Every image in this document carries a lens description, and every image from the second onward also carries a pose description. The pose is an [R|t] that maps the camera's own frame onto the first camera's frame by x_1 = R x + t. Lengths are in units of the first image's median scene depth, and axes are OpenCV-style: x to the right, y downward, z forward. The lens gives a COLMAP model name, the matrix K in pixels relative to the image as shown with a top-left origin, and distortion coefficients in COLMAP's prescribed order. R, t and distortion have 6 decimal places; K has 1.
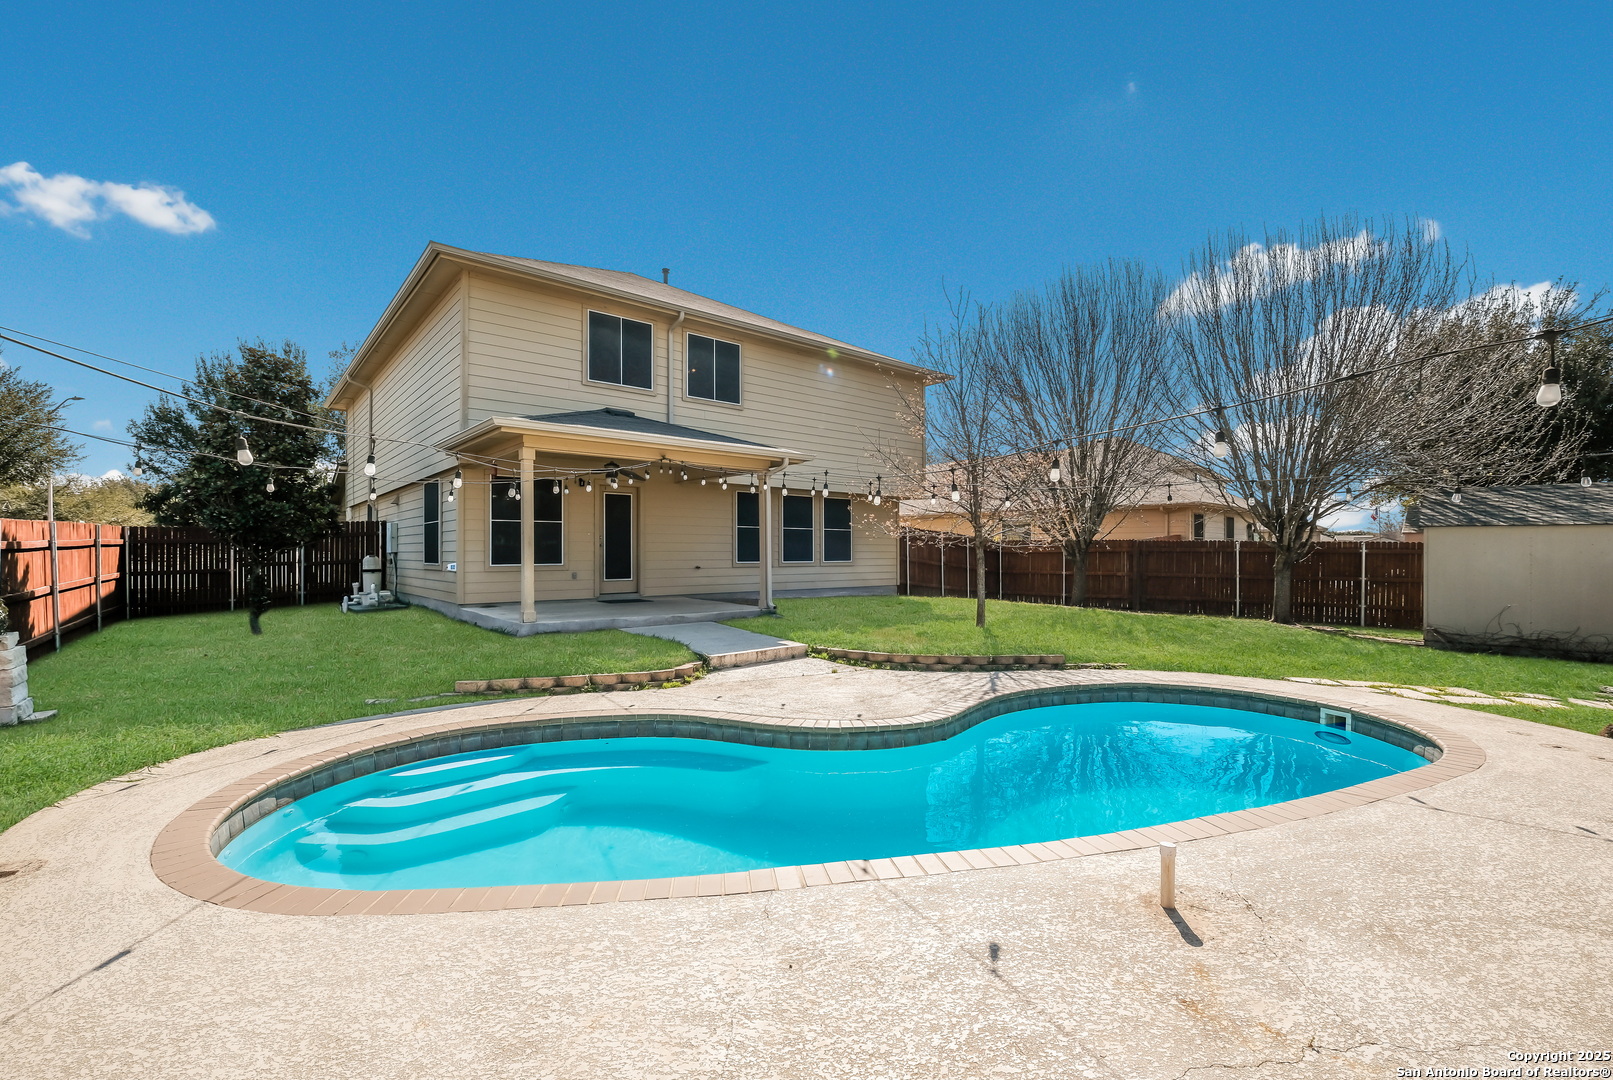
lens RADIAL K [[699.1, 0, 806.5], [0, 699.1, 540.0], [0, 0, 1]] dist [-0.000795, 0.000056]
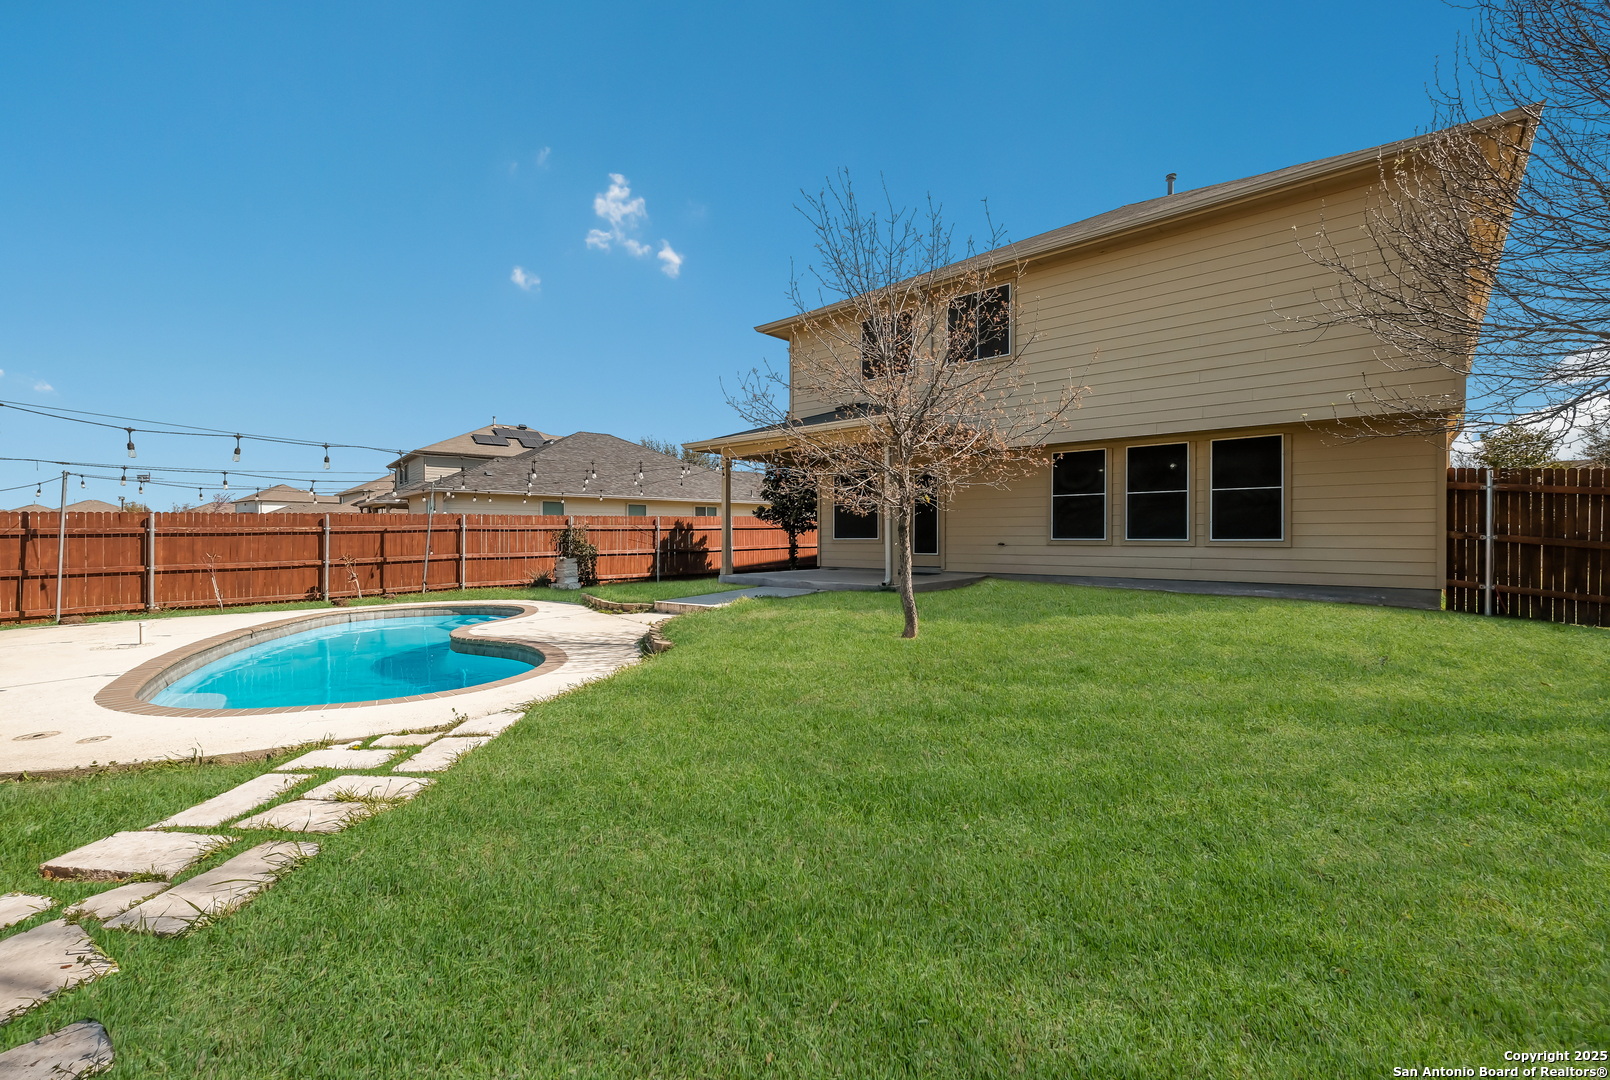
lens RADIAL K [[697.8, 0, 805.0], [0, 697.8, 540.0], [0, 0, 1]] dist [-0.000795, 0.000056]
pose [[0.150342, 0.004745, -0.988623, 0.784244], [0.016439, 0.999838, 0.007299, 0.025849], [0.988497, -0.017349, 0.150239, 0.681259]]
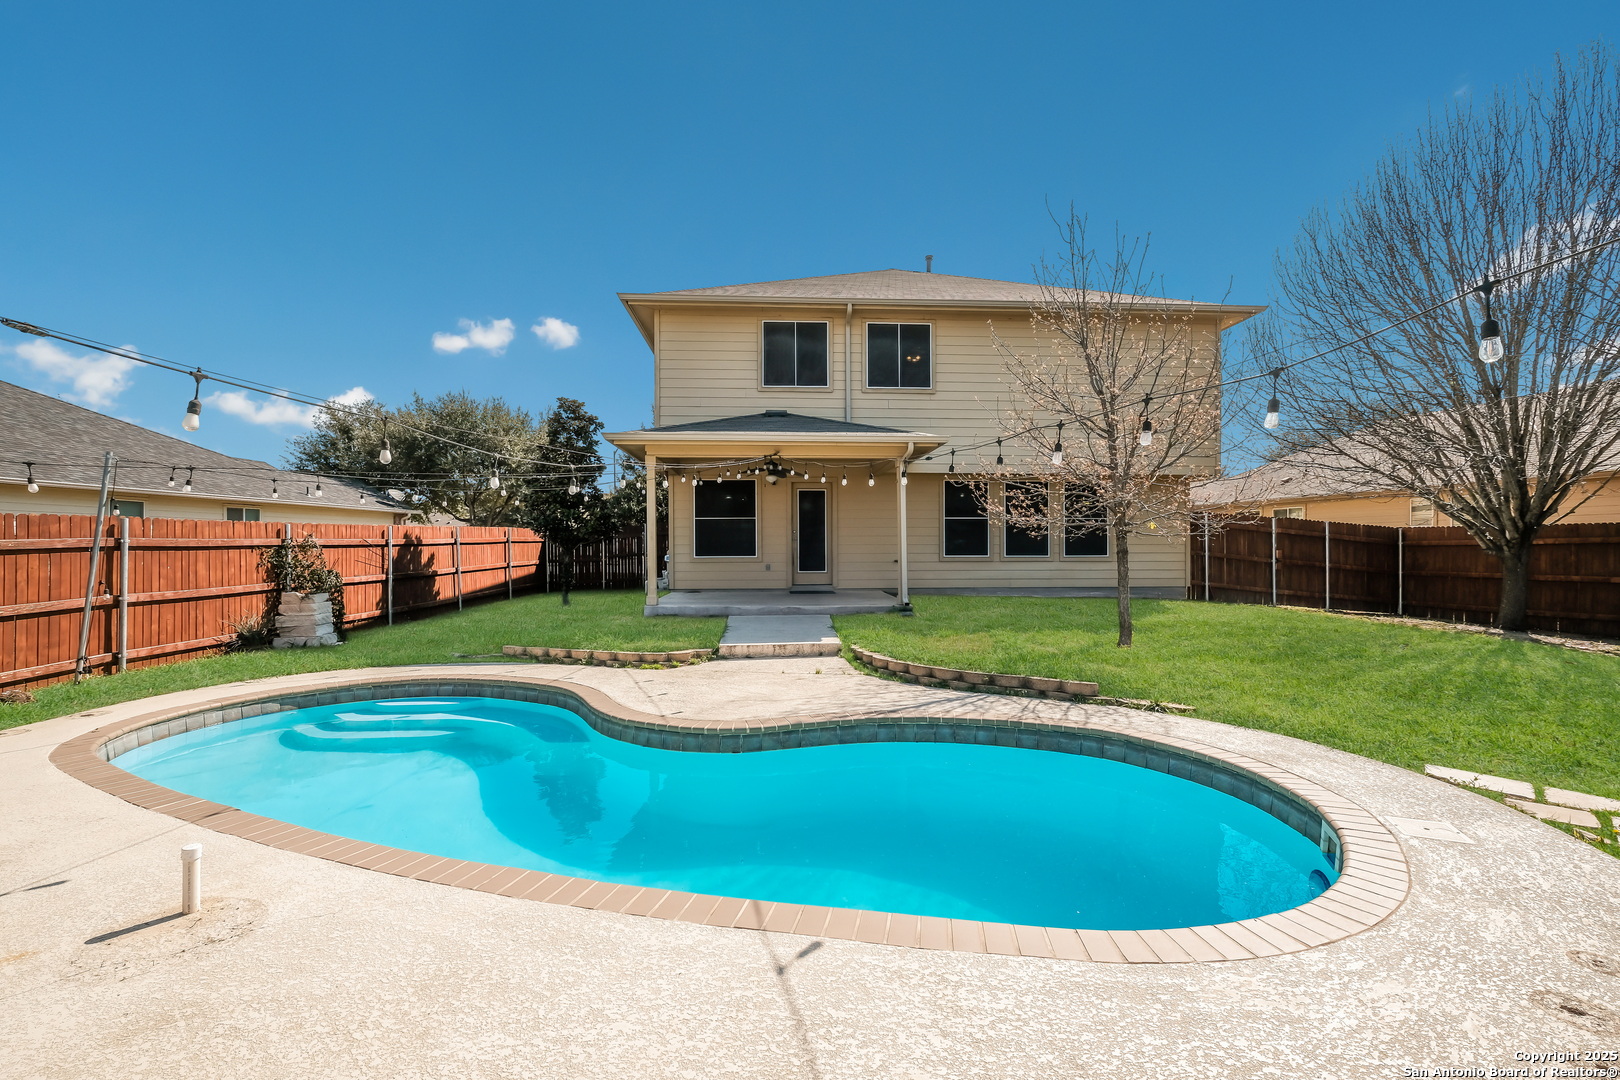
lens RADIAL K [[702.1, 0, 810.0], [0, 702.1, 540.0], [0, 0, 1]] dist [-0.000795, 0.000056]
pose [[0.803585, -0.007860, -0.595138, 0.367288], [0.011497, 0.999931, 0.002318, 0.007100], [0.595079, -0.008705, 0.803620, 0.156967]]
